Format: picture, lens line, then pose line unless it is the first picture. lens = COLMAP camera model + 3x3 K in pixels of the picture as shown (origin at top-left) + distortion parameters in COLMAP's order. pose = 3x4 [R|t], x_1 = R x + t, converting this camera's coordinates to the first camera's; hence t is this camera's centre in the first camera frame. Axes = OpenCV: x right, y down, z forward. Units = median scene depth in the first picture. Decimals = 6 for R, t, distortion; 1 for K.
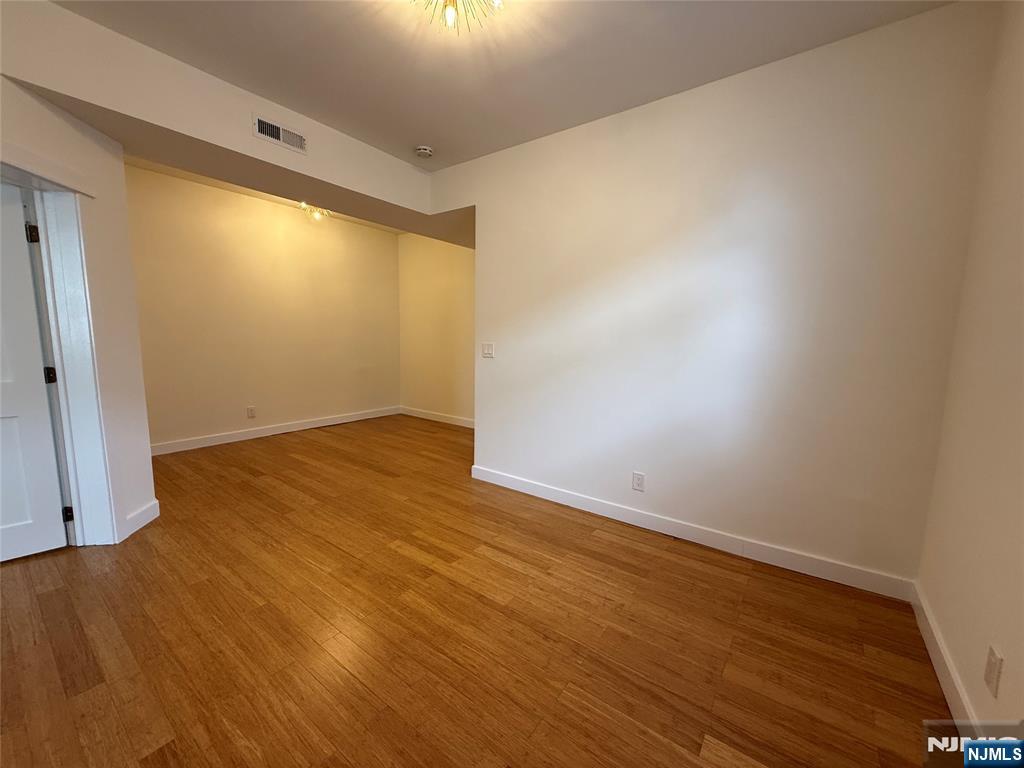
lens RADIAL K [[406.6, 0, 512.2], [0, 406.6, 382.4], [0, 0, 1]] dist [0.002219, -0.000370]
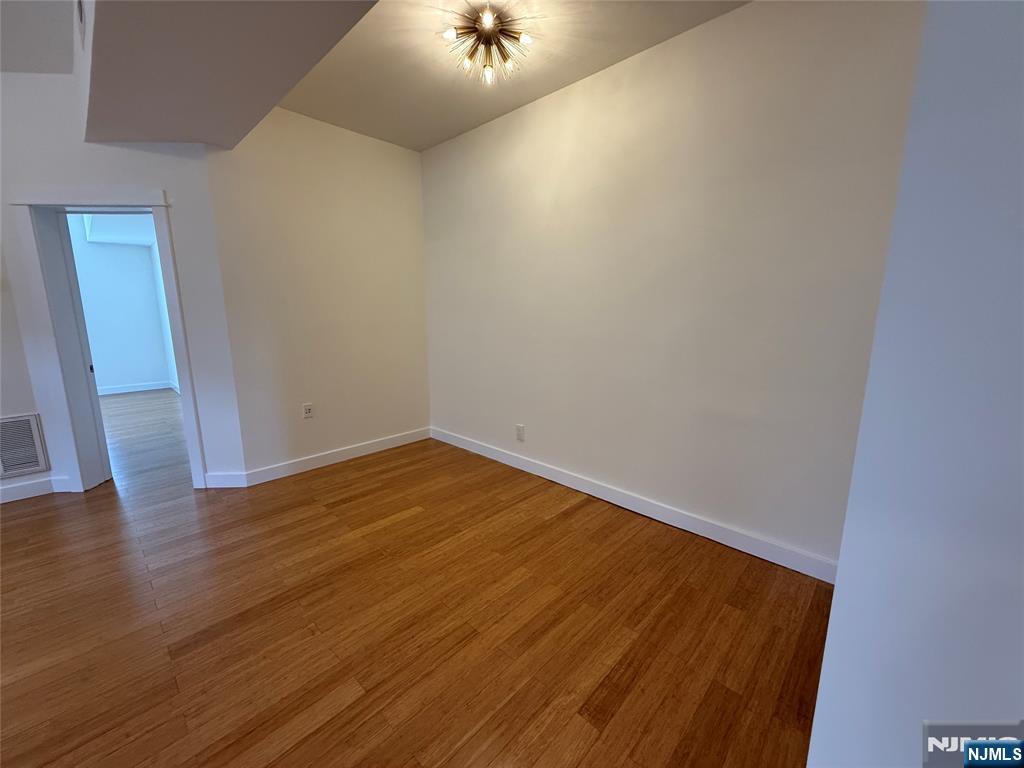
lens RADIAL K [[406.6, 0, 515.1], [0, 406.6, 377.9], [0, 0, 1]] dist [0.002219, -0.000370]
pose [[-0.130618, 0.140552, -0.981419, 0.070257], [-0.123655, 0.979861, 0.156786, -0.206499], [0.983691, 0.141837, -0.110608, 1.652382]]
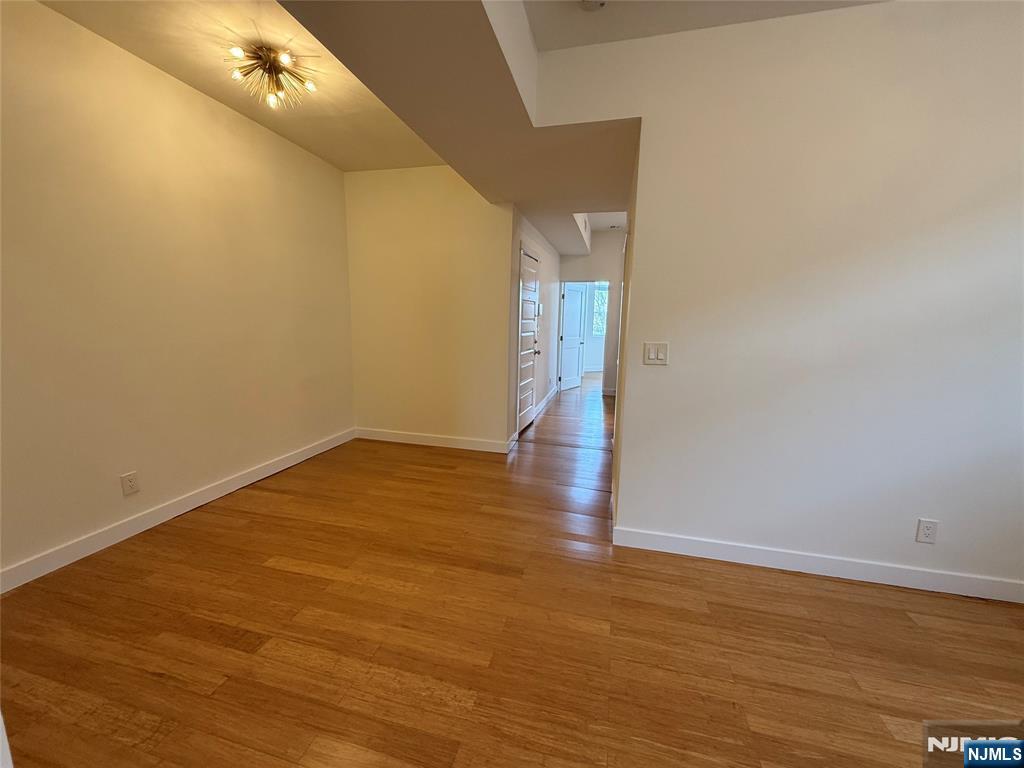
lens RADIAL K [[406.6, 0, 512.9], [0, 406.6, 382.8], [0, 0, 1]] dist [0.002219, -0.000370]
pose [[0.927320, -0.061064, 0.369254, -0.595577], [0.044989, 0.997633, 0.051998, -0.089215], [-0.371556, -0.031607, 0.927873, 0.564058]]
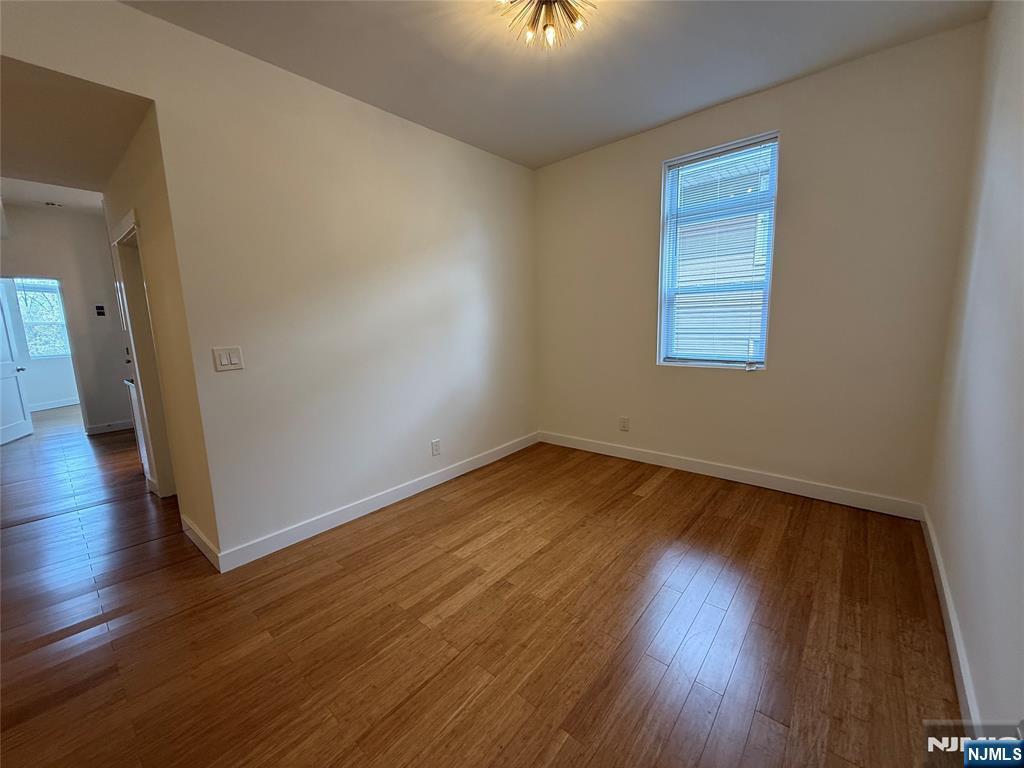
lens RADIAL K [[406.6, 0, 506.5], [0, 406.6, 383.2], [0, 0, 1]] dist [0.002219, -0.000370]
pose [[0.083377, -0.170766, 0.981778, -0.750637], [0.152986, 0.975722, 0.156721, -0.087266], [-0.984705, 0.137131, 0.107477, 0.601755]]
